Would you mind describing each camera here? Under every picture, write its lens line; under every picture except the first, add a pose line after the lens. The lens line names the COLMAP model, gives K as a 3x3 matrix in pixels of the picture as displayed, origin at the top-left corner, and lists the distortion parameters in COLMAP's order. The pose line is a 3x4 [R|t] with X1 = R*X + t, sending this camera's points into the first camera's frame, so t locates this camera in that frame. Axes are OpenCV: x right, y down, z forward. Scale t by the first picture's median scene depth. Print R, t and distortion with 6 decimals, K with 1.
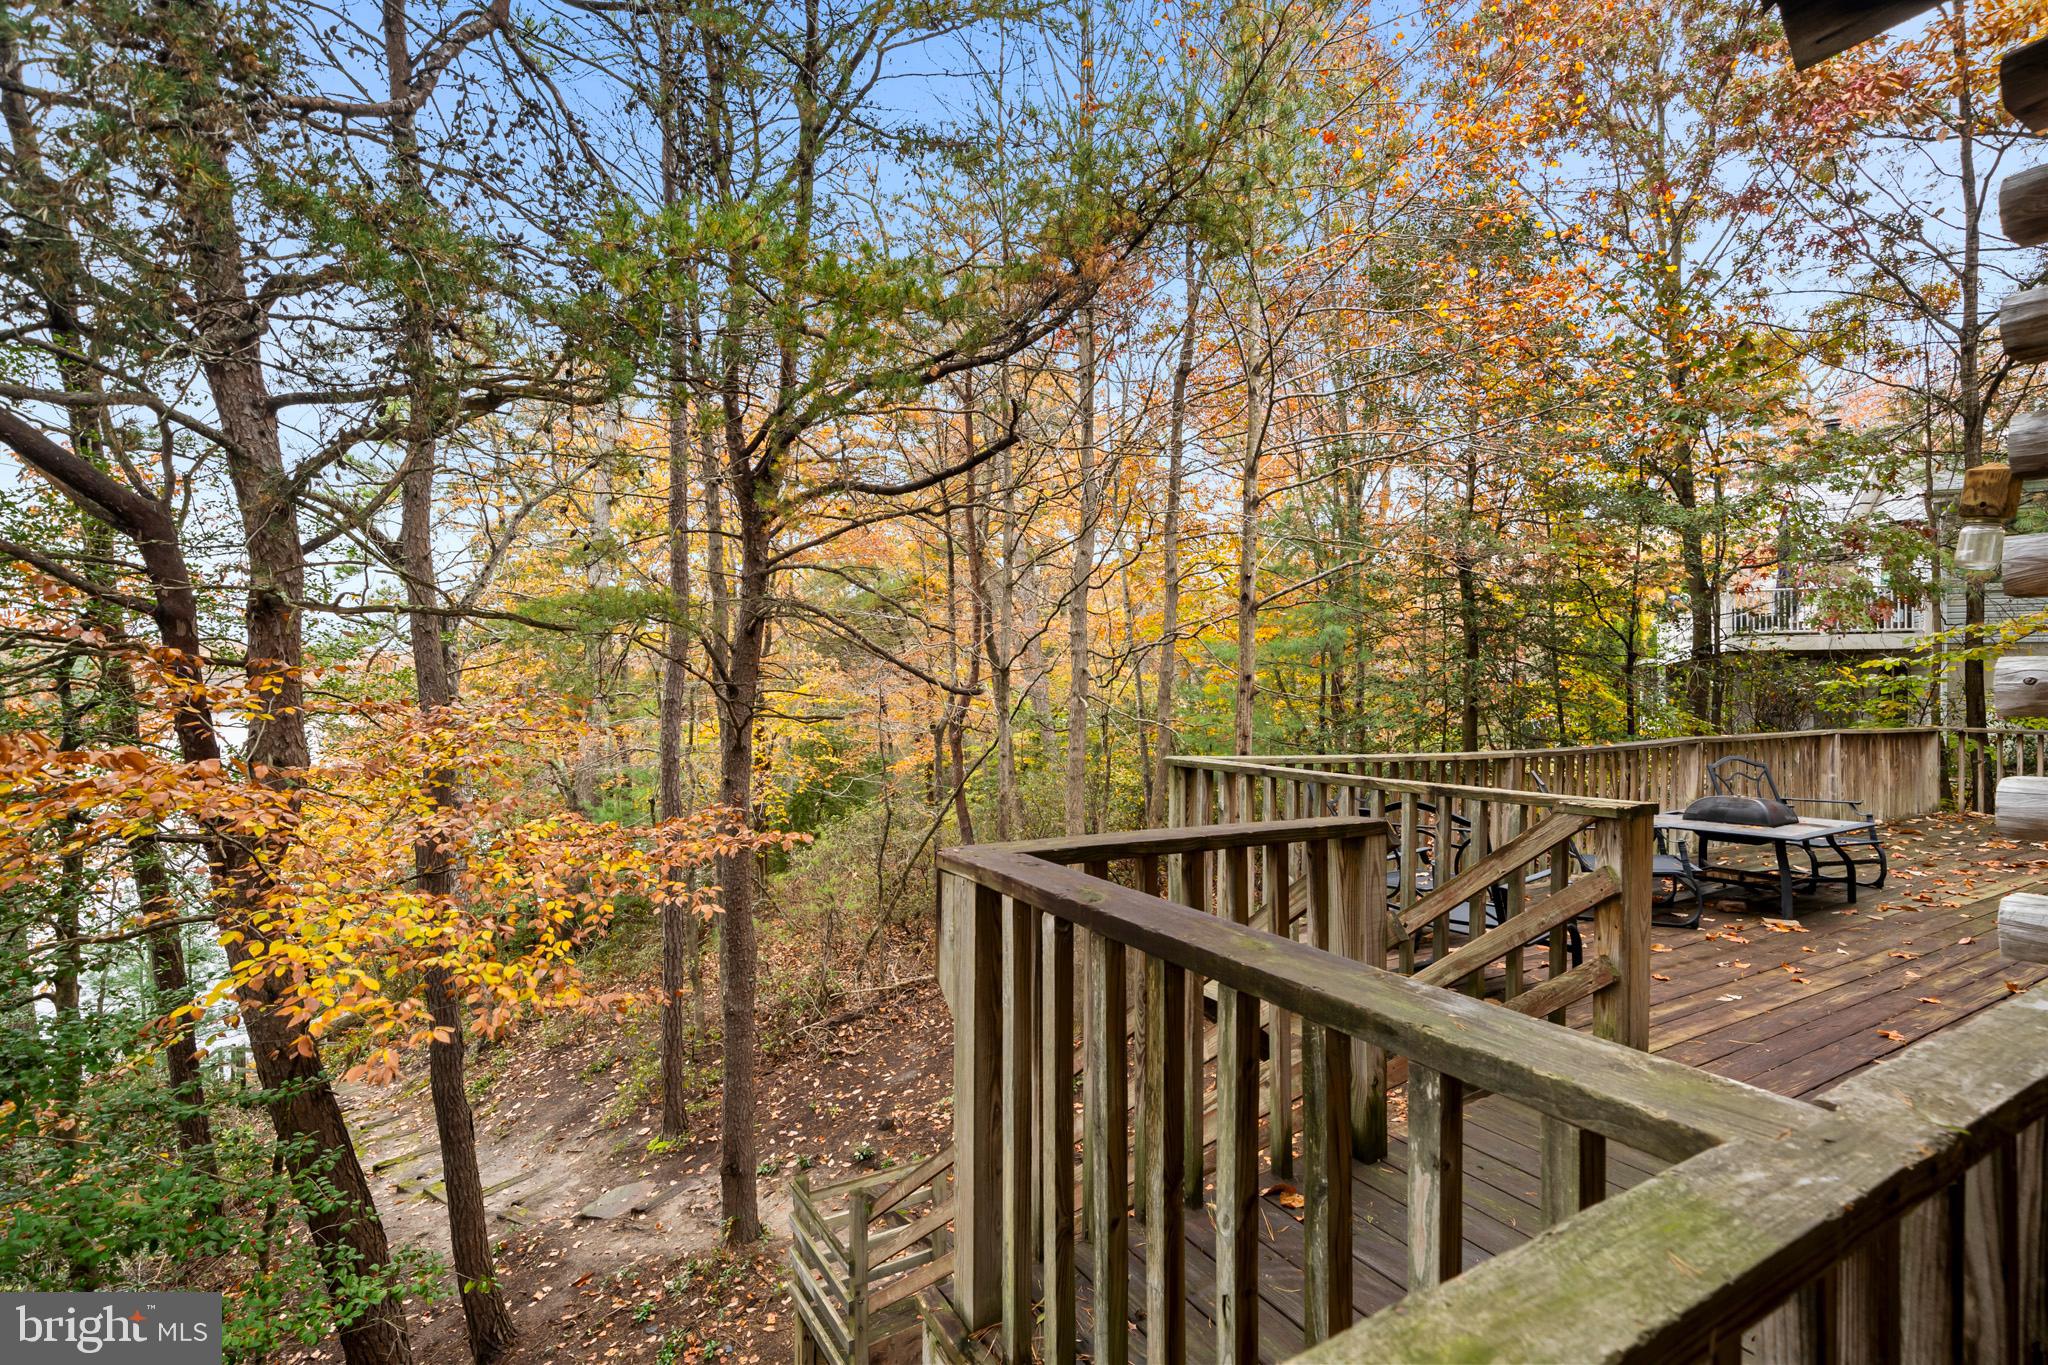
lens RADIAL K [[941.1, 0, 1024.0], [0, 941.1, 682.5], [0, 0, 1]] dist [0.008288, -0.000352]
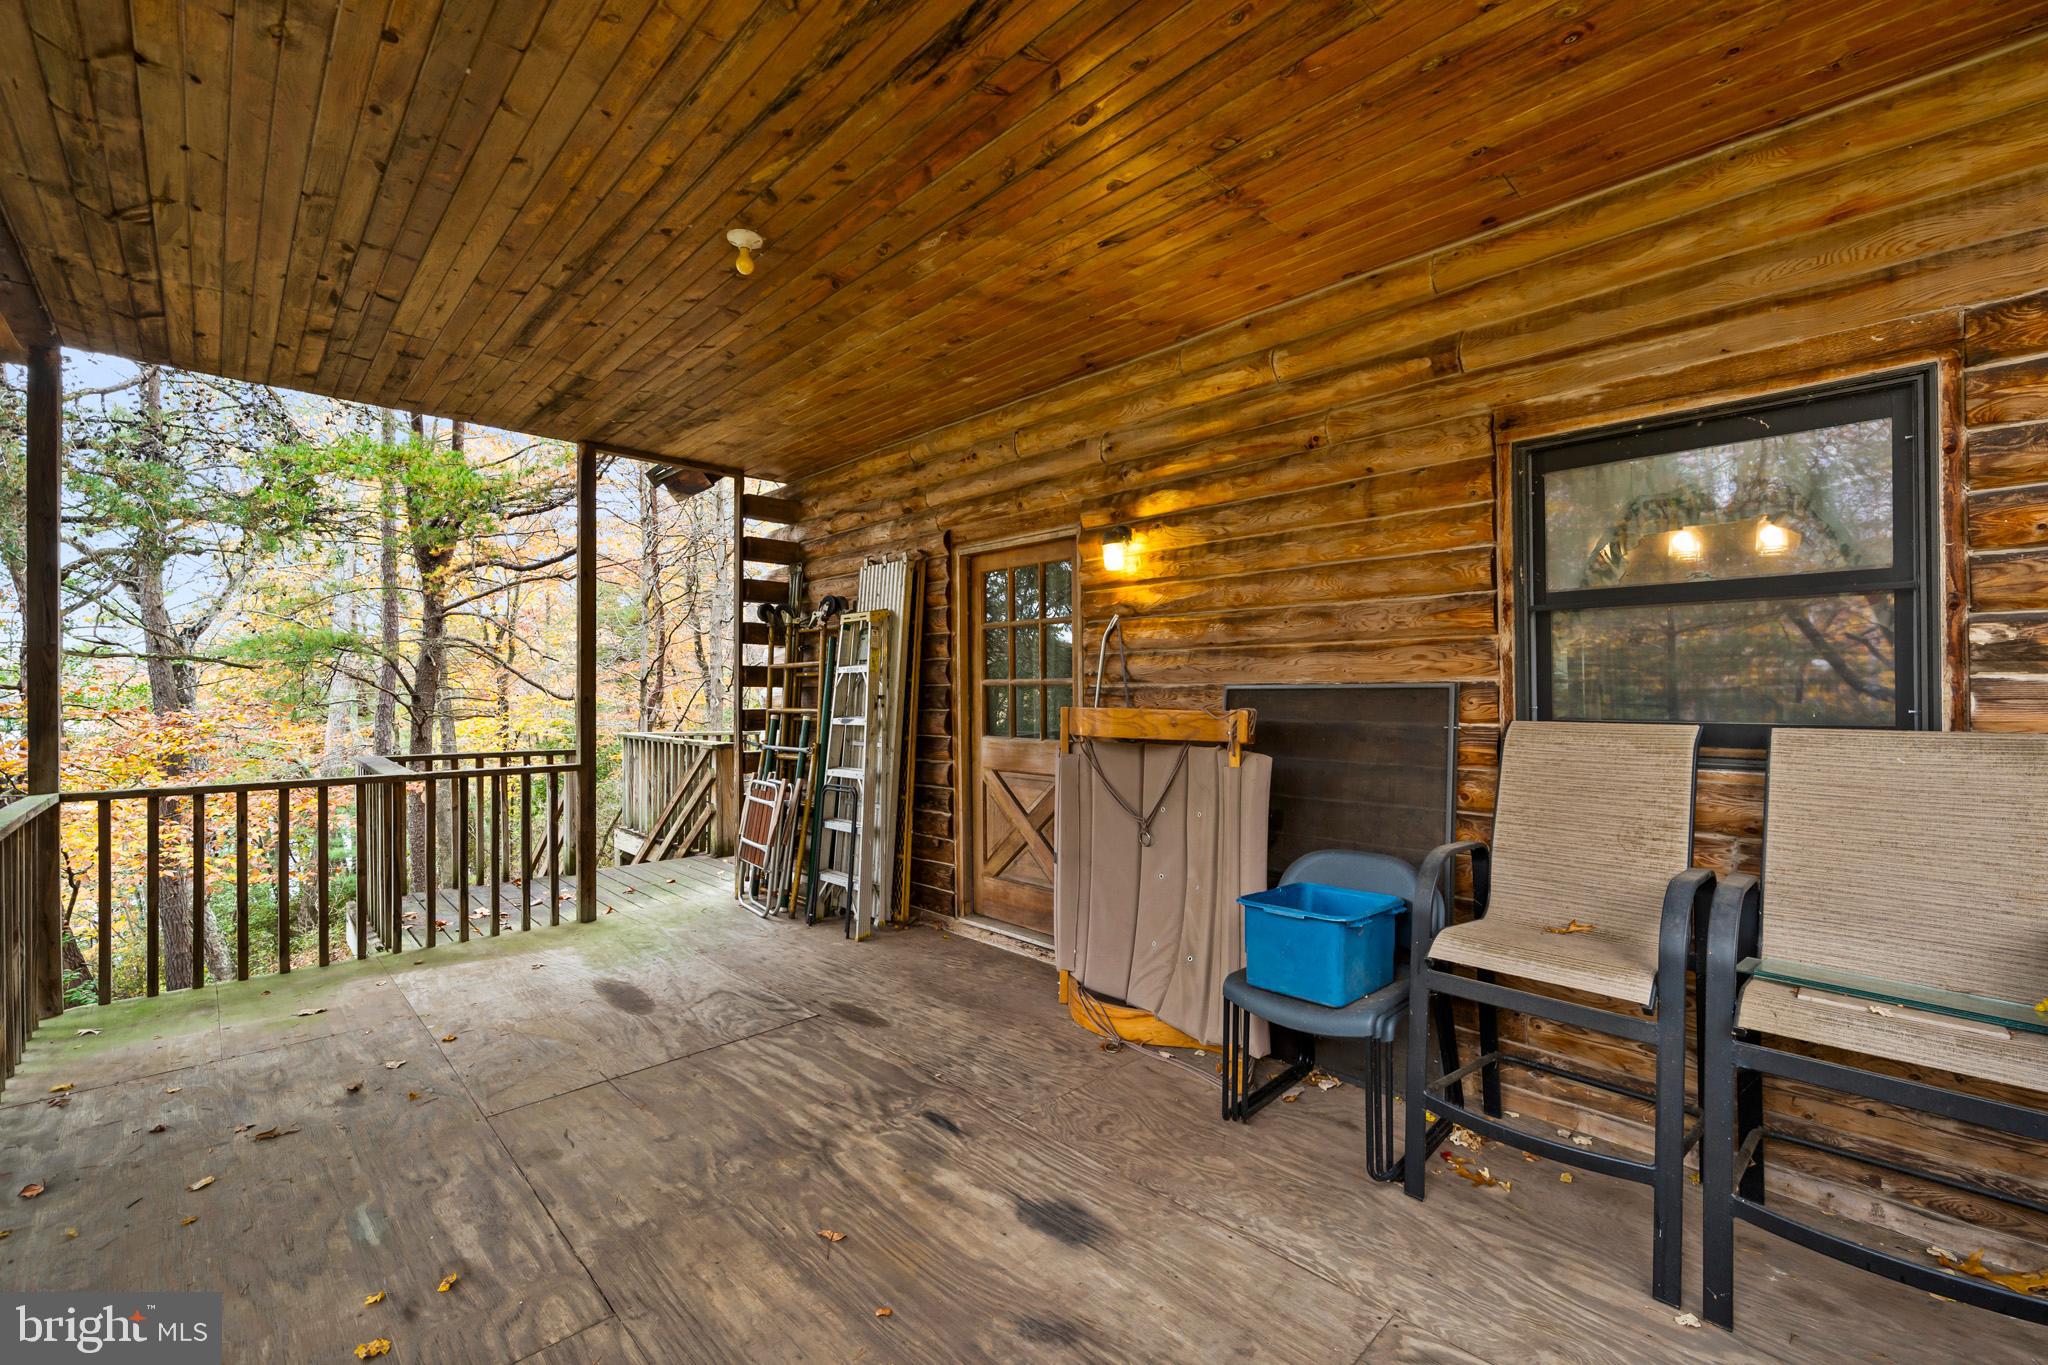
lens RADIAL K [[845.5, 0, 1024.0], [0, 845.5, 682.5], [0, 0, 1]] dist [-0.000094, 0.000042]
pose [[0.973968, -0.006722, 0.226586, 0.322787], [0.006883, 0.999976, 0.000079, -0.010619], [-0.226581, 0.001483, 0.973991, -0.499108]]
